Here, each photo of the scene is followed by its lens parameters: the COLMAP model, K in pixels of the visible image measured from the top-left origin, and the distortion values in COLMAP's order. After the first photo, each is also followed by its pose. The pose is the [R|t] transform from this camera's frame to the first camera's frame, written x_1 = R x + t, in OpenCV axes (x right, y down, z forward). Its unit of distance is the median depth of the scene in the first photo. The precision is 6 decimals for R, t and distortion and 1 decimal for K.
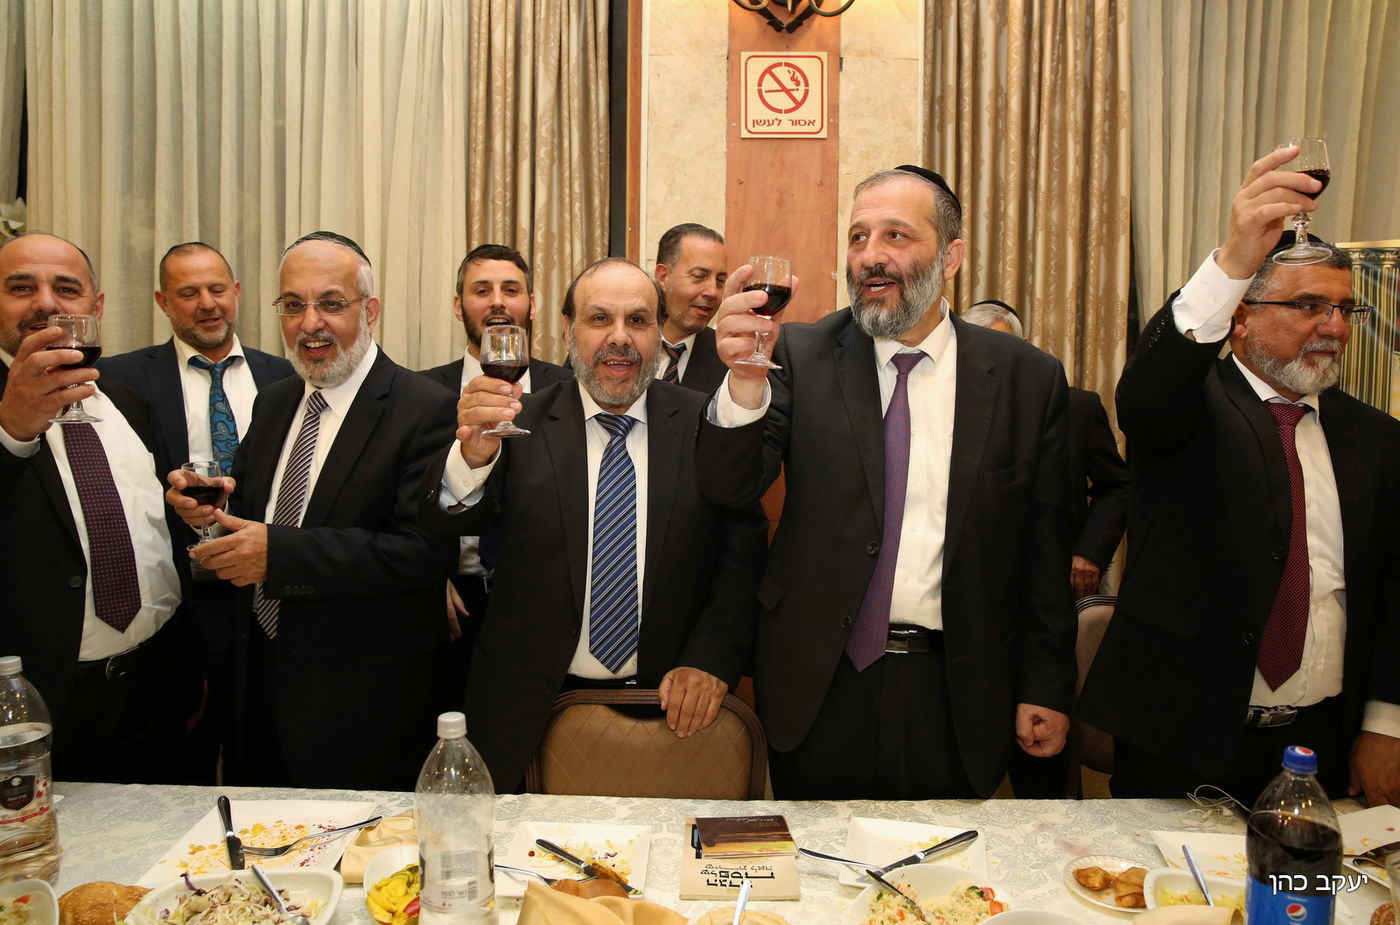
lens RADIAL K [[972.2, 0, 705.2], [0, 972.2, 446.6], [0, 0, 1]] dist [-0.123526, 0.090954]
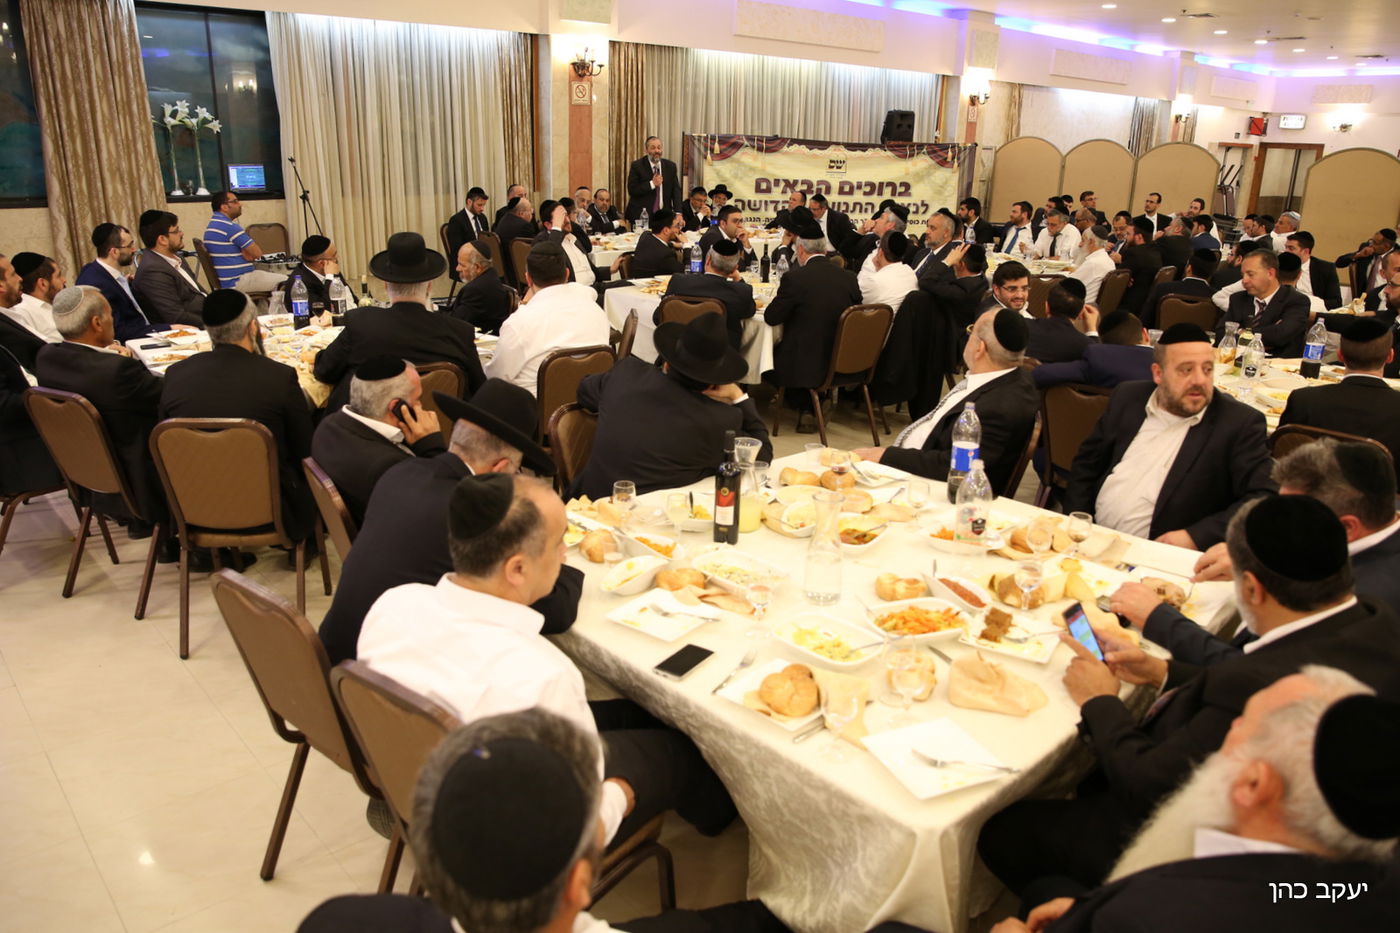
lens RADIAL K [[945.2, 0, 700.0], [0, 945.2, 466.5], [0, 0, 1]] dist [-0.112977, 0.090677]
pose [[0.754793, -0.210489, 0.621274, -2.241368], [0.036672, 0.959177, 0.280418, 0.056332], [-0.654937, -0.188874, 0.731700, -2.414701]]
